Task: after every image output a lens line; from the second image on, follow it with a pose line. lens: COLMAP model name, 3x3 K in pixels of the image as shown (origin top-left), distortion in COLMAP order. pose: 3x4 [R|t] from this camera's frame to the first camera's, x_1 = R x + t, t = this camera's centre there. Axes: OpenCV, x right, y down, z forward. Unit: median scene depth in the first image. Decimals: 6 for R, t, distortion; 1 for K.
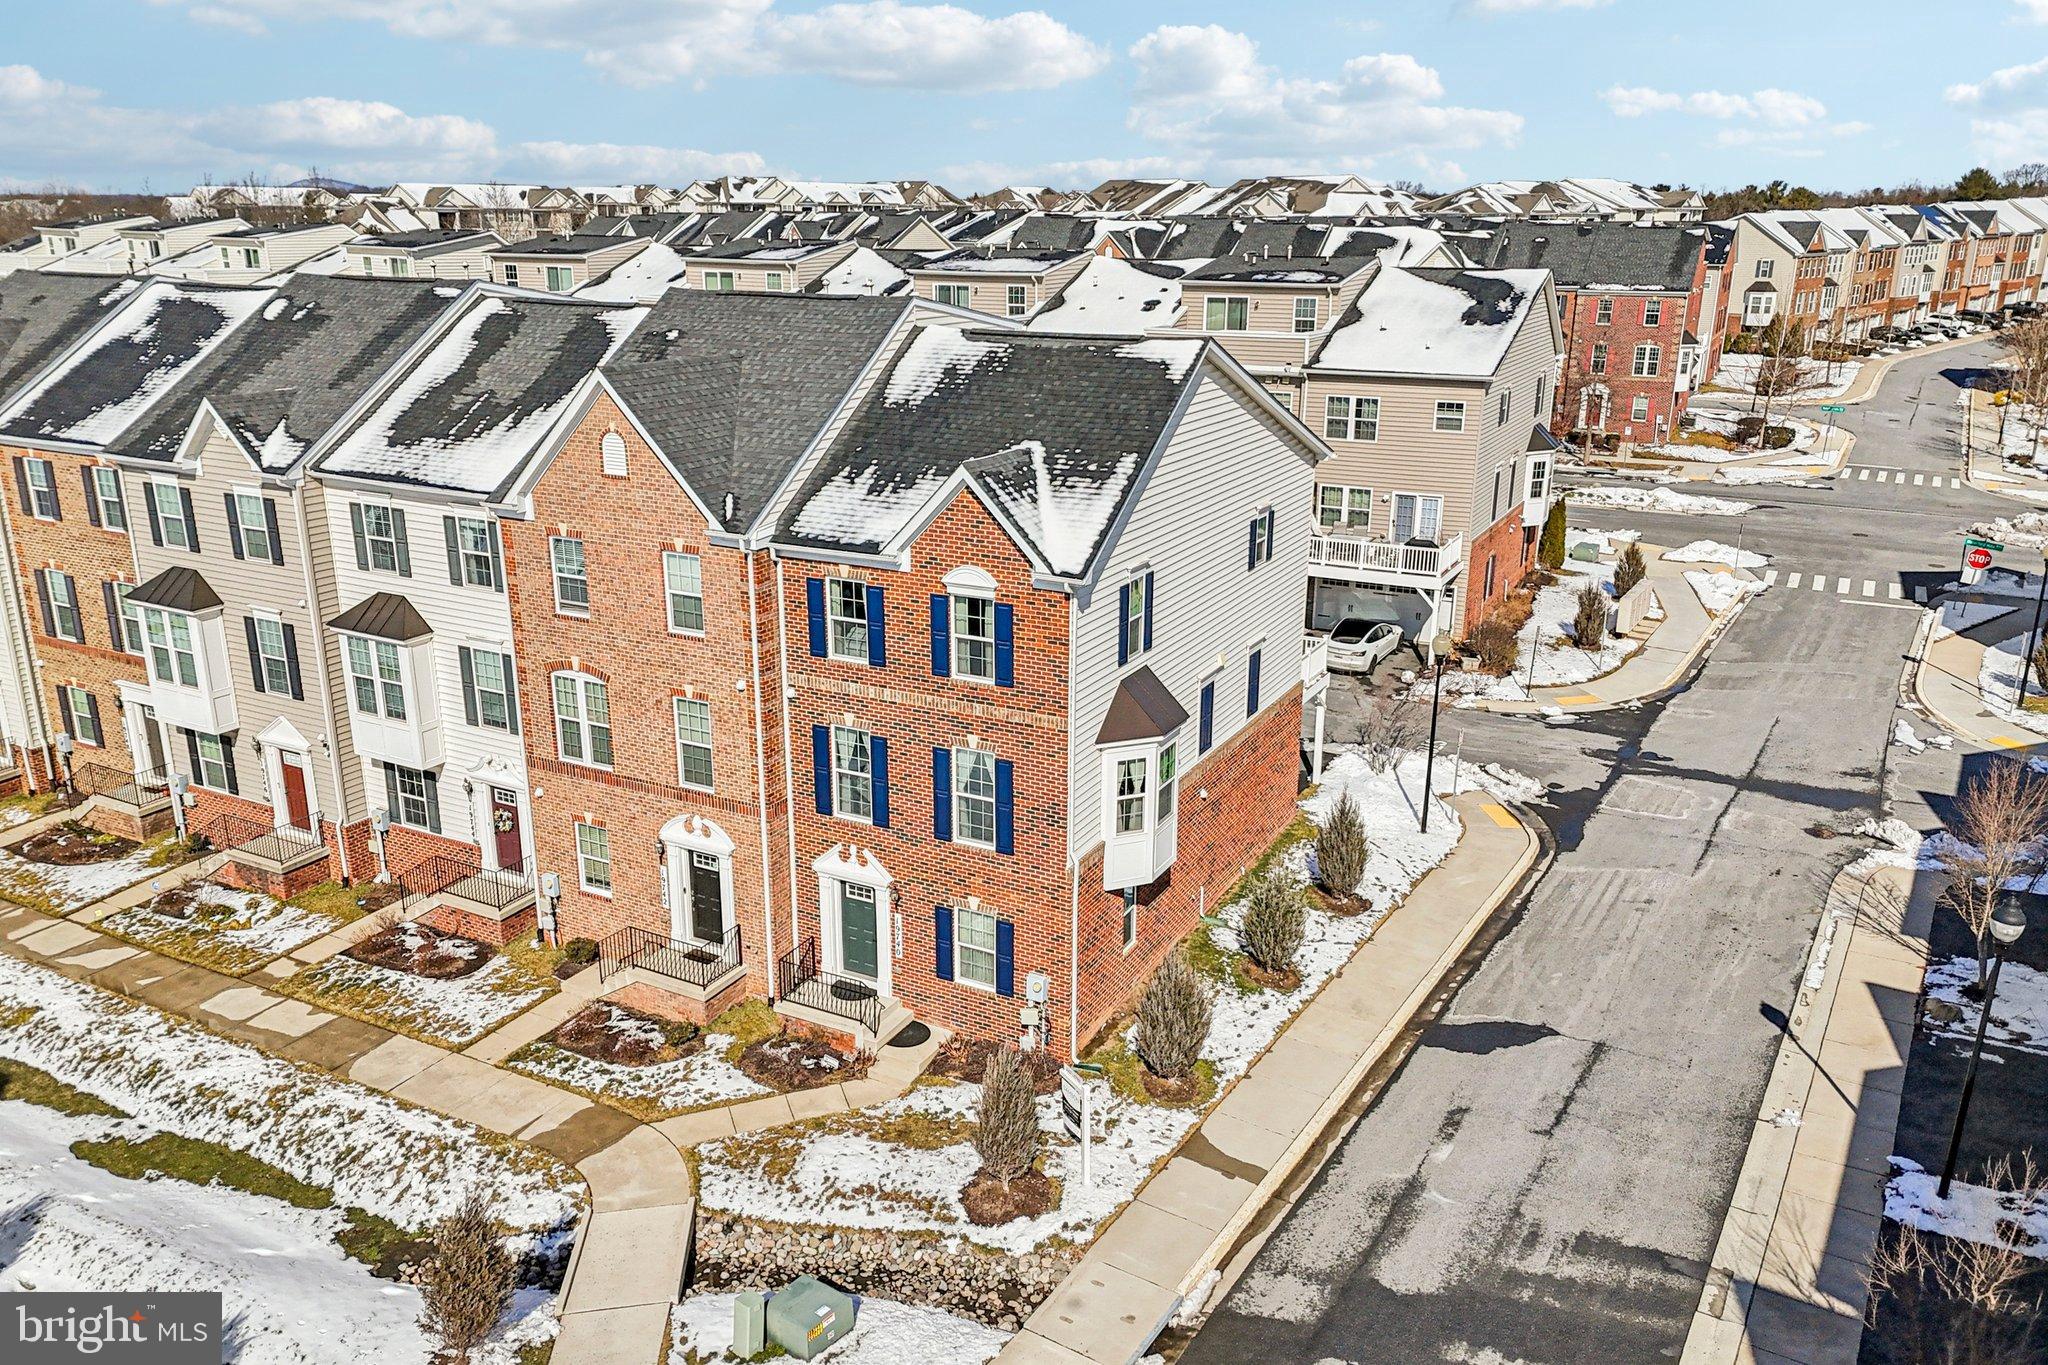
lens RADIAL K [[1499.8, 0, 1023.8], [0, 1499.8, 677.7], [0, 0, 1]] dist [0.055352, -0.054356]
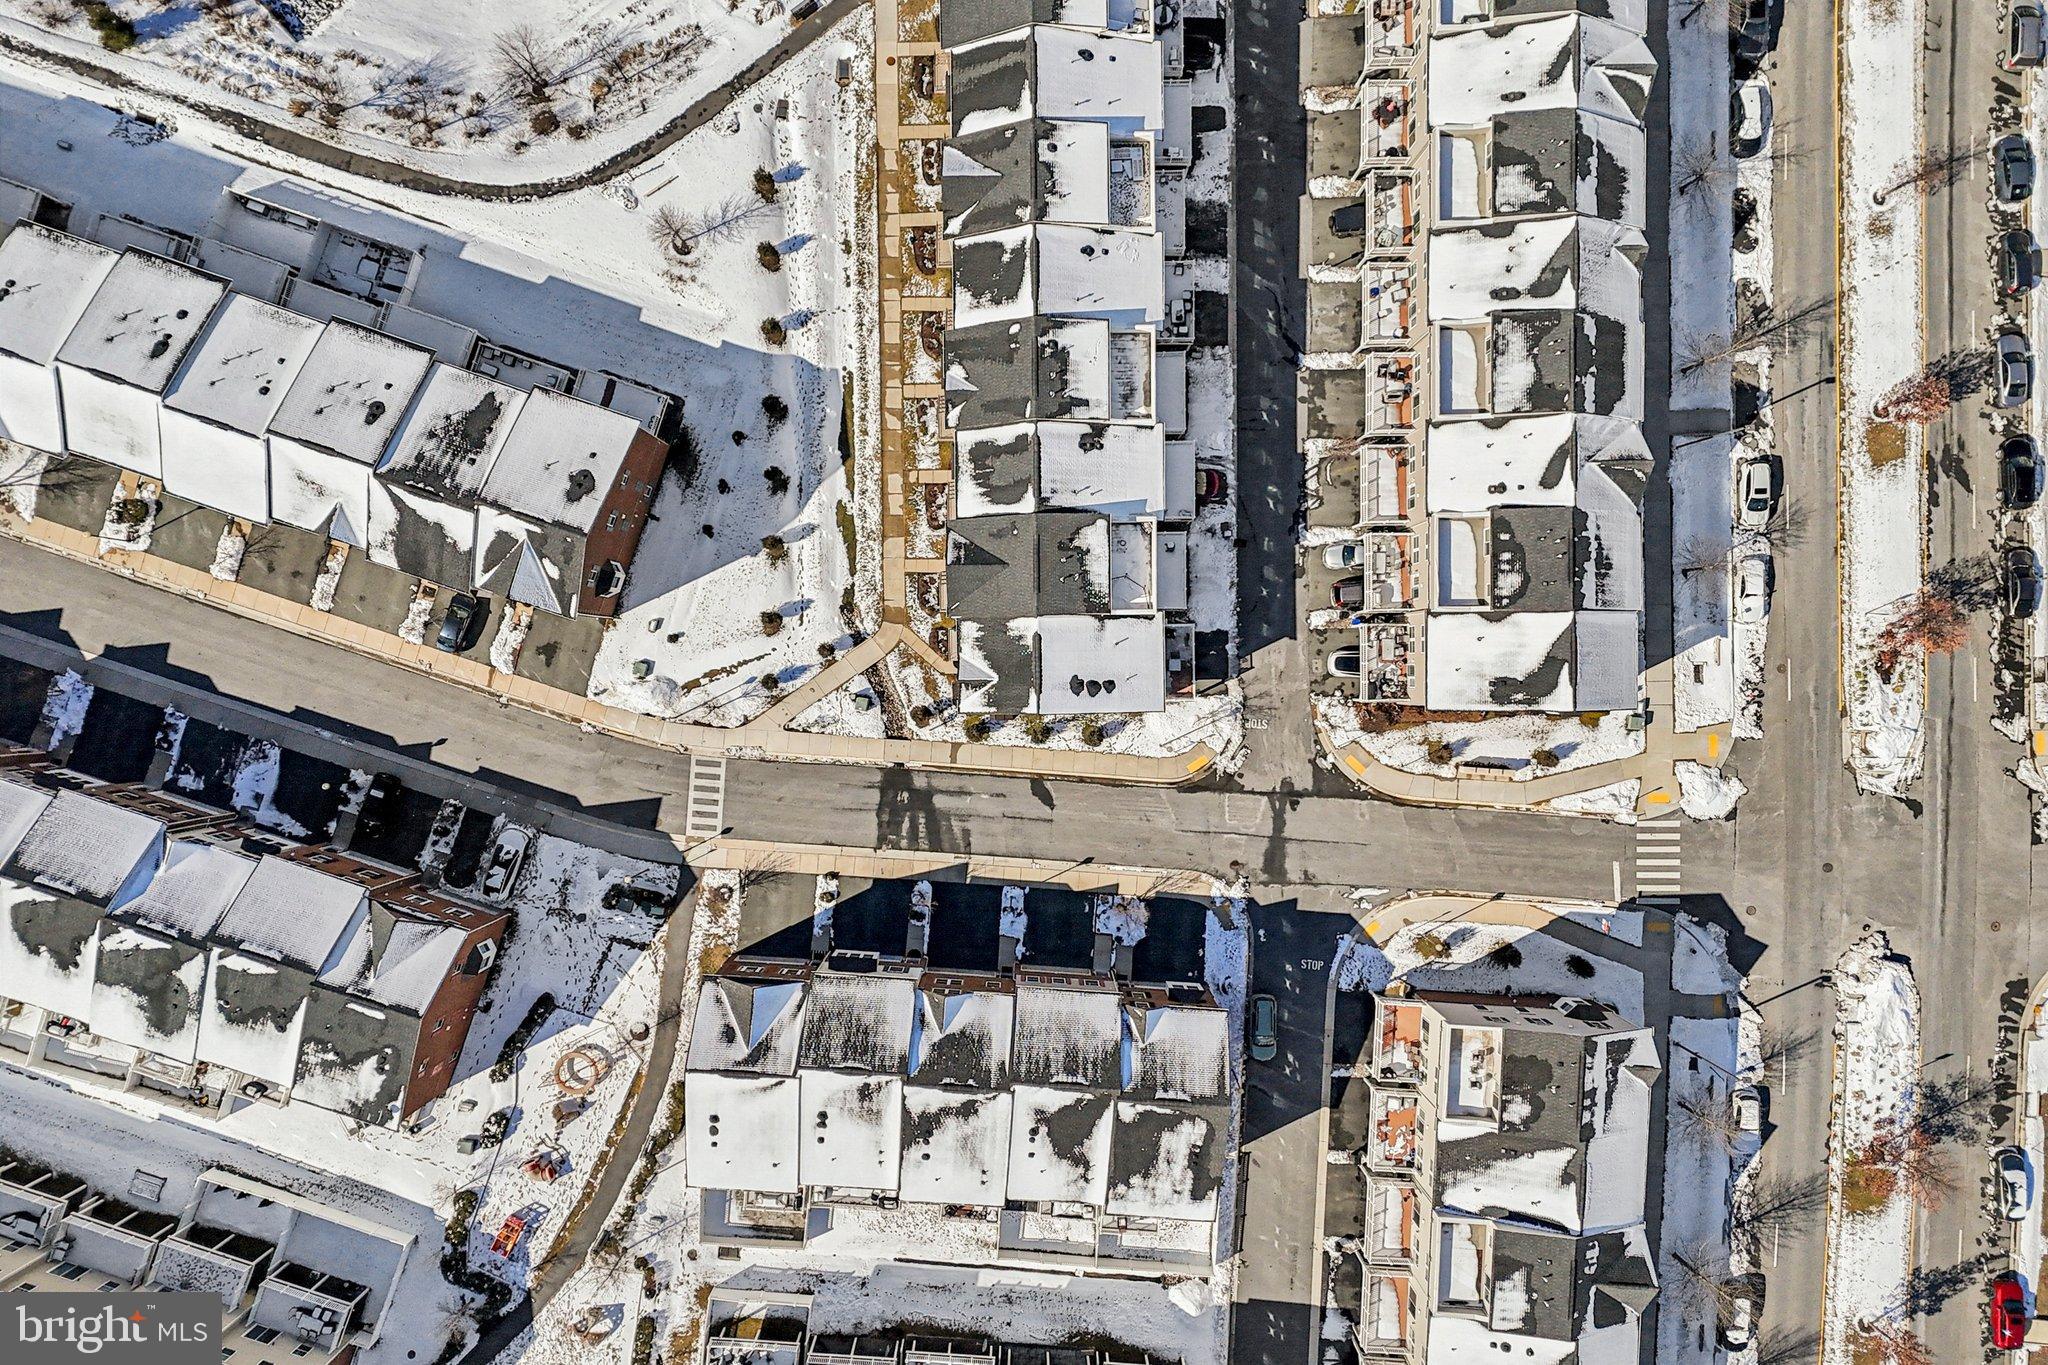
lens RADIAL K [[1499.8, 0, 1036.4], [0, 1499.8, 675.2], [0, 0, 1]] dist [0.055352, -0.054356]
pose [[0.483349, 0.875422, 0.003160, 0.030868], [-0.259701, 0.139941, 0.955496, -3.411129], [0.836020, -0.462659, 0.294988, 0.027554]]
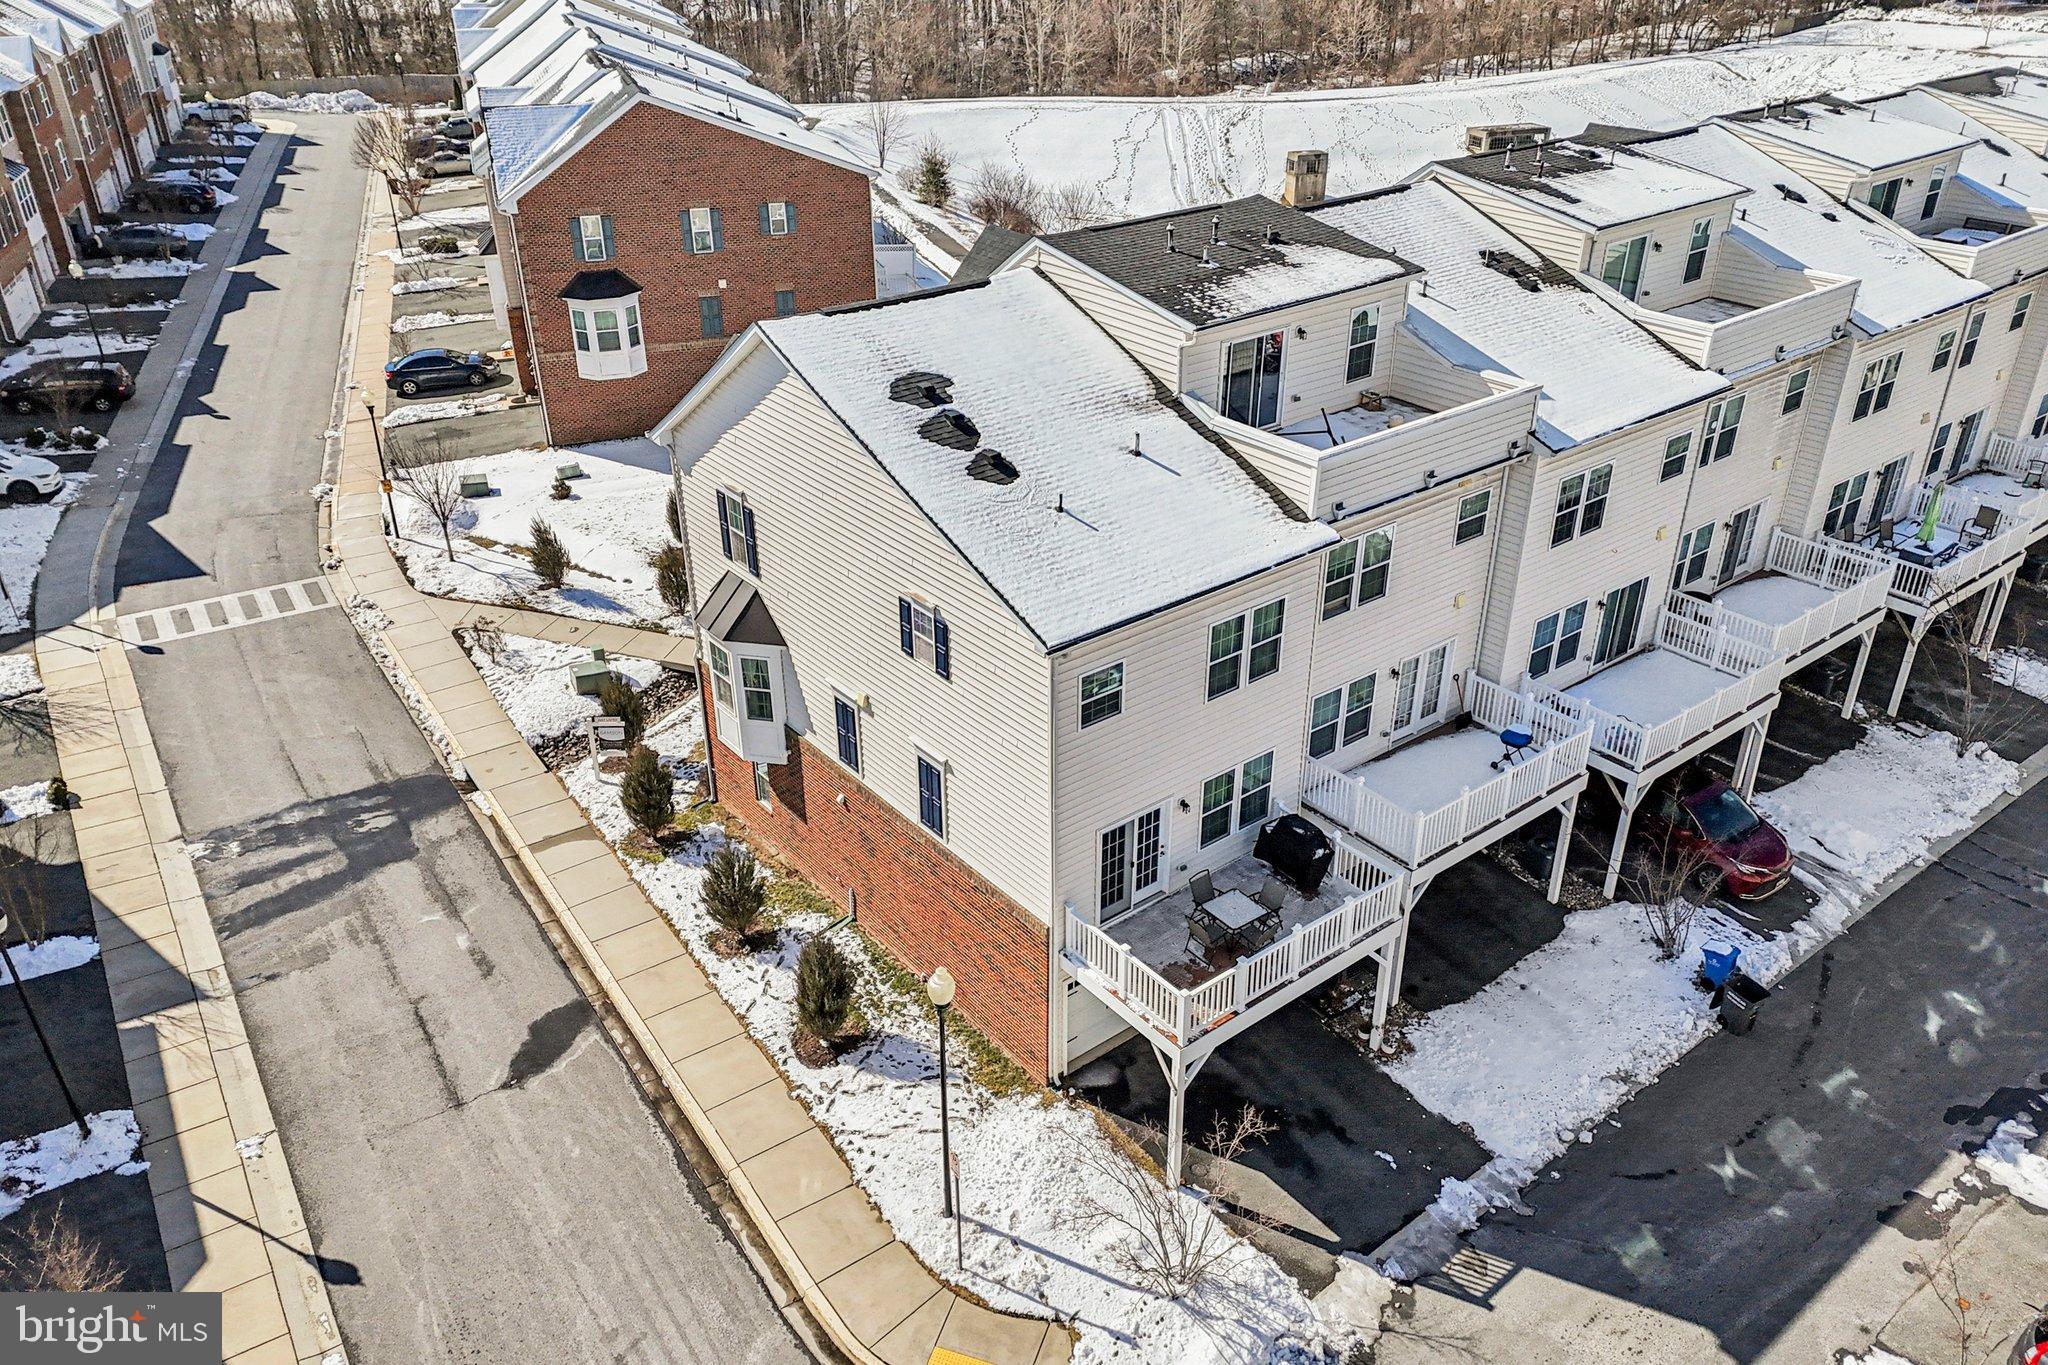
lens RADIAL K [[1499.8, 0, 1032.6], [0, 1499.8, 675.1], [0, 0, 1]] dist [0.055352, -0.054356]
pose [[-0.395900, 0.438580, -0.806790, 0.900741], [-0.262422, 0.787902, 0.557086, -0.612801], [0.879999, 0.432270, -0.196837, 1.402498]]
